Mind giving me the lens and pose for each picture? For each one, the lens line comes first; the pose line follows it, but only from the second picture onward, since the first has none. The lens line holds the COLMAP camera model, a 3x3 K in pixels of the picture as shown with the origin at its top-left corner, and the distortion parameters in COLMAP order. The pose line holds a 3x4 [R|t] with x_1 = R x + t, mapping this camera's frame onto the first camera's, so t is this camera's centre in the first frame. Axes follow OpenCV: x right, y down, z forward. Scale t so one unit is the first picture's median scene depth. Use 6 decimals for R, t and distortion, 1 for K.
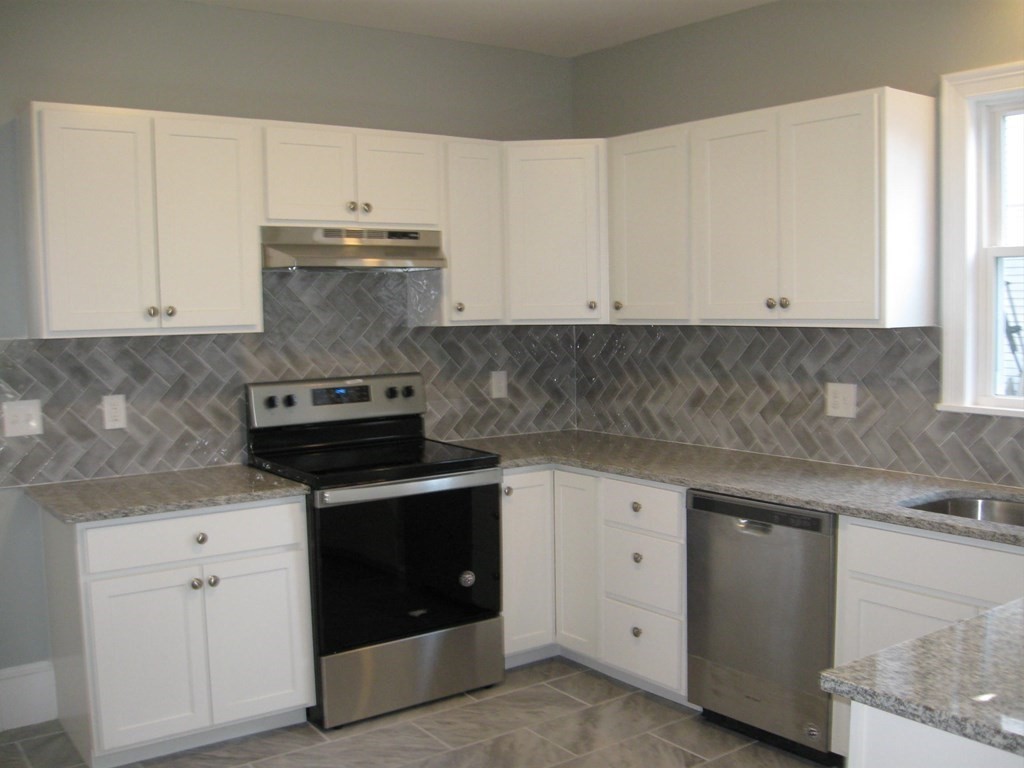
lens RADIAL K [[1047.8, 0, 533.5], [0, 1047.8, 385.0], [0, 0, 1]] dist [-0.124987, 0.000000]
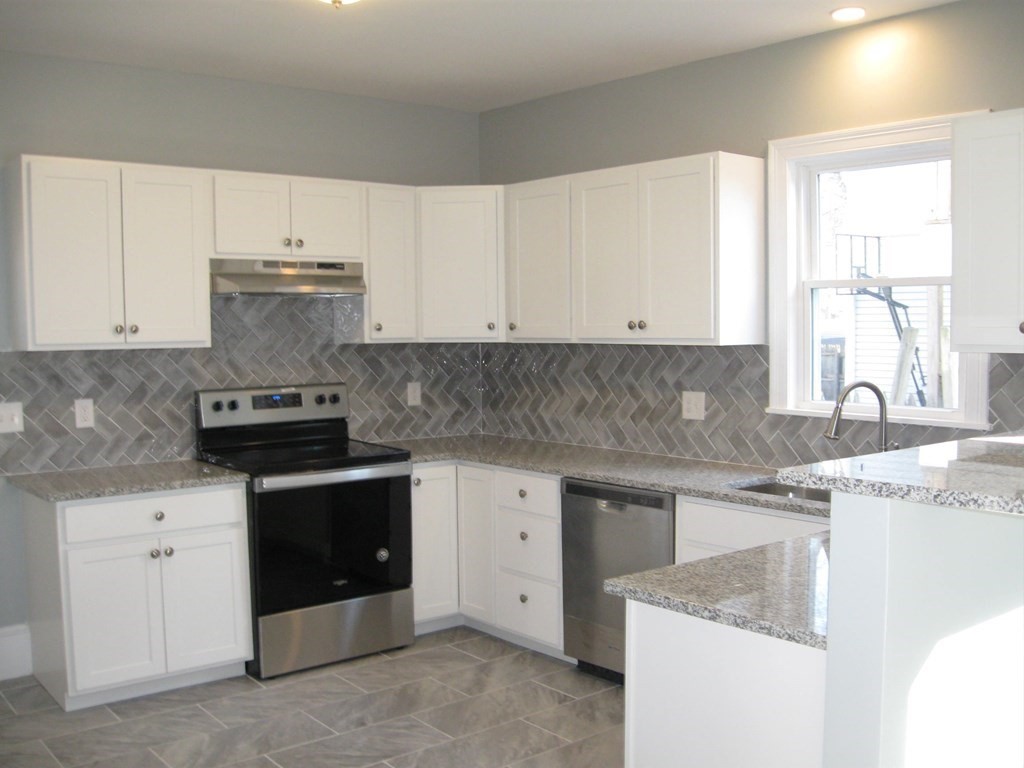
lens RADIAL K [[1047.8, 0, 538.1], [0, 1047.8, 382.7], [0, 0, 1]] dist [-0.124987, 0.000000]
pose [[0.998145, 0.003681, 0.060771, 0.042454], [-0.002364, 0.999761, -0.021738, 0.015201], [-0.060836, 0.021554, 0.997915, -0.208884]]
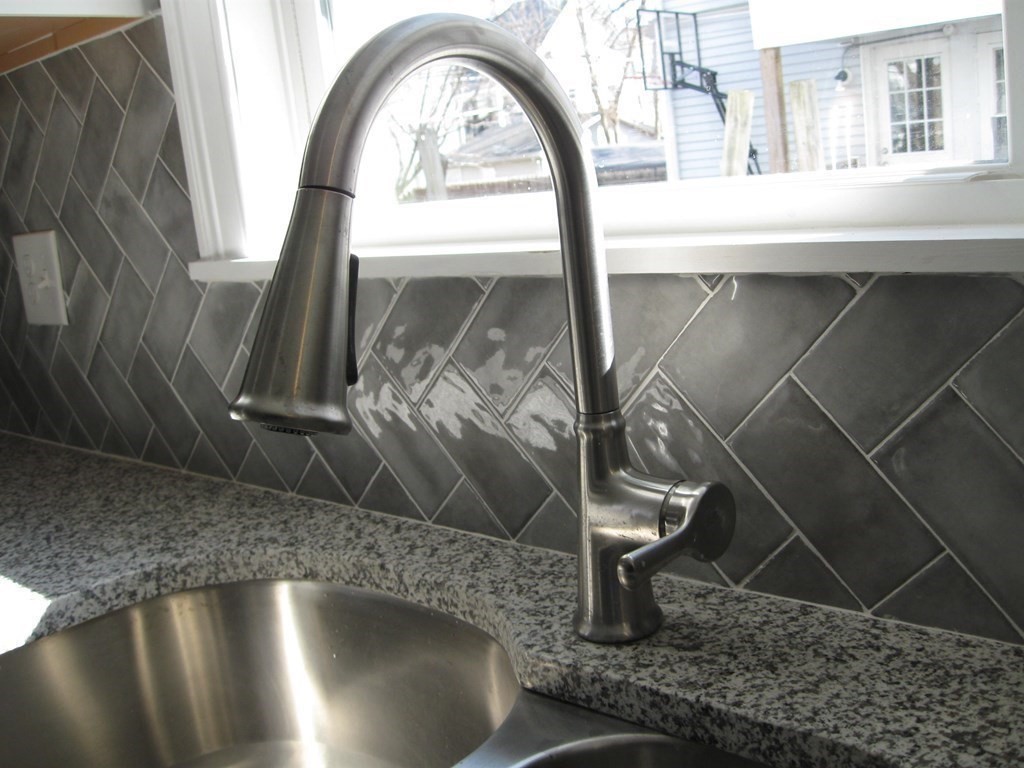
lens RADIAL K [[1047.8, 0, 512.9], [0, 1047.8, 385.9], [0, 0, 1]] dist [-0.124987, 0.000000]
pose [[0.977521, -0.130228, 0.165811, 0.402367], [0.109772, 0.985797, 0.127098, 0.024967], [-0.180007, -0.106040, 0.977933, 0.619196]]
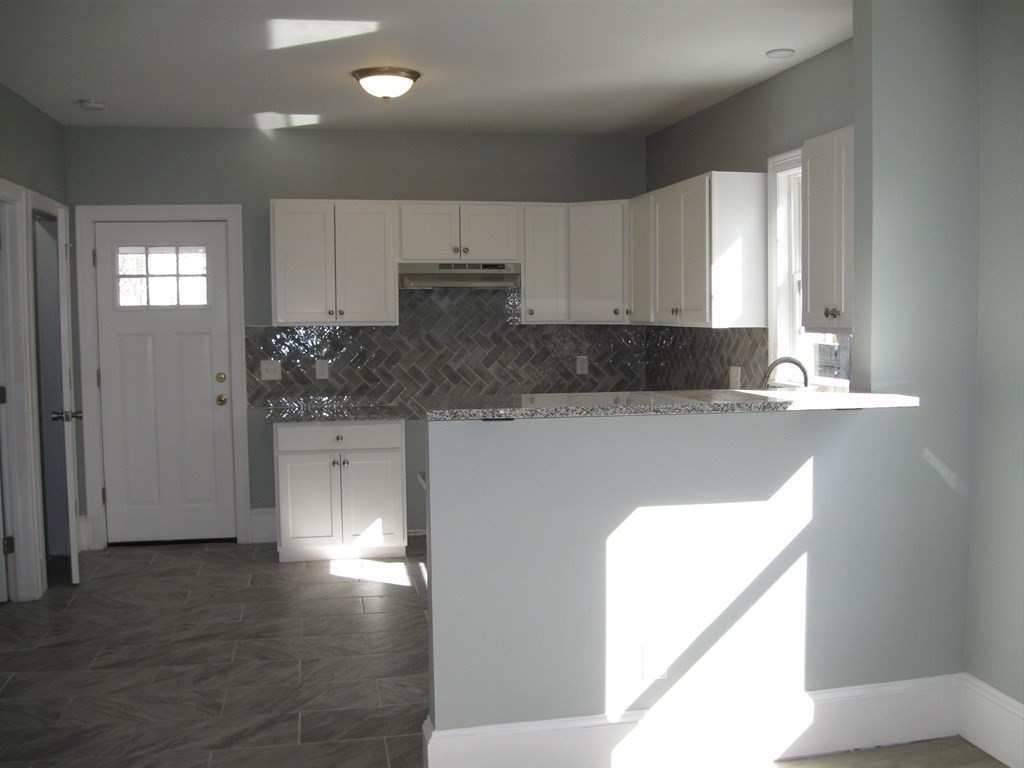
lens RADIAL K [[1047.8, 0, 557.0], [0, 1047.8, 395.3], [0, 0, 1]] dist [-0.124987, 0.000000]
pose [[0.912225, 0.042967, -0.407430, 0.679223], [-0.040697, 0.999070, 0.014240, 0.028603], [0.407662, 0.003591, 0.913126, -0.456418]]
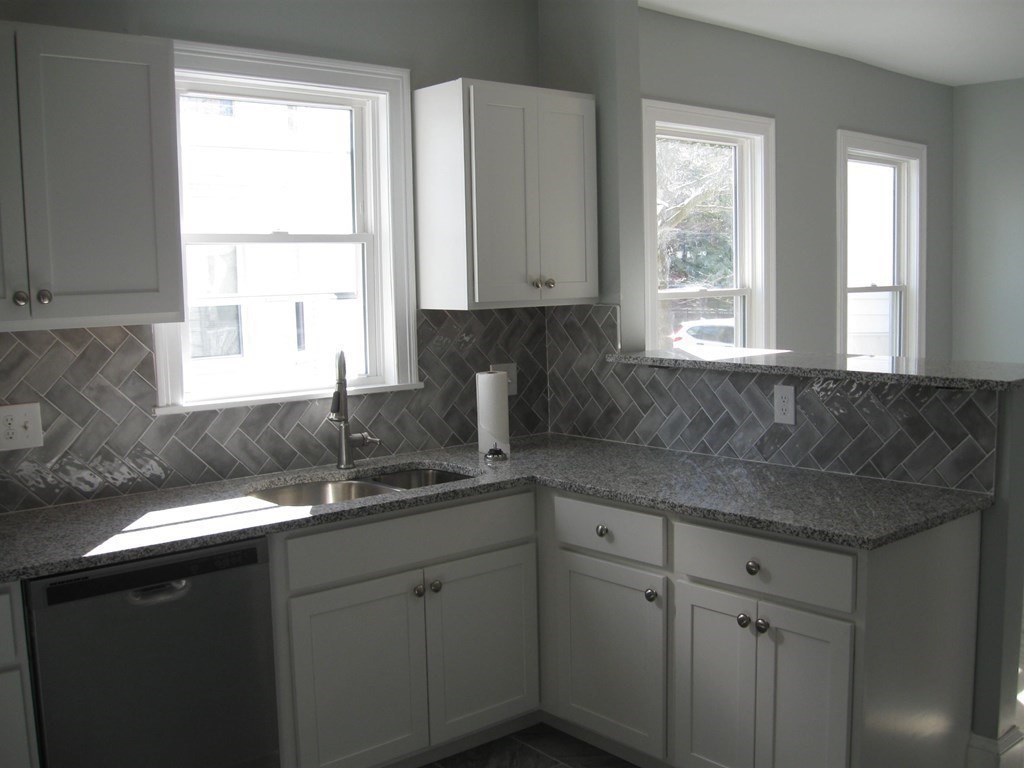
lens RADIAL K [[1047.8, 0, 519.7], [0, 1047.8, 392.5], [0, 0, 1]] dist [-0.124987, 0.000000]
pose [[-0.076503, -0.090426, 0.992960, -0.473751], [0.101826, 0.989964, 0.097998, -0.046138], [-0.991856, 0.108606, -0.066527, 0.693829]]
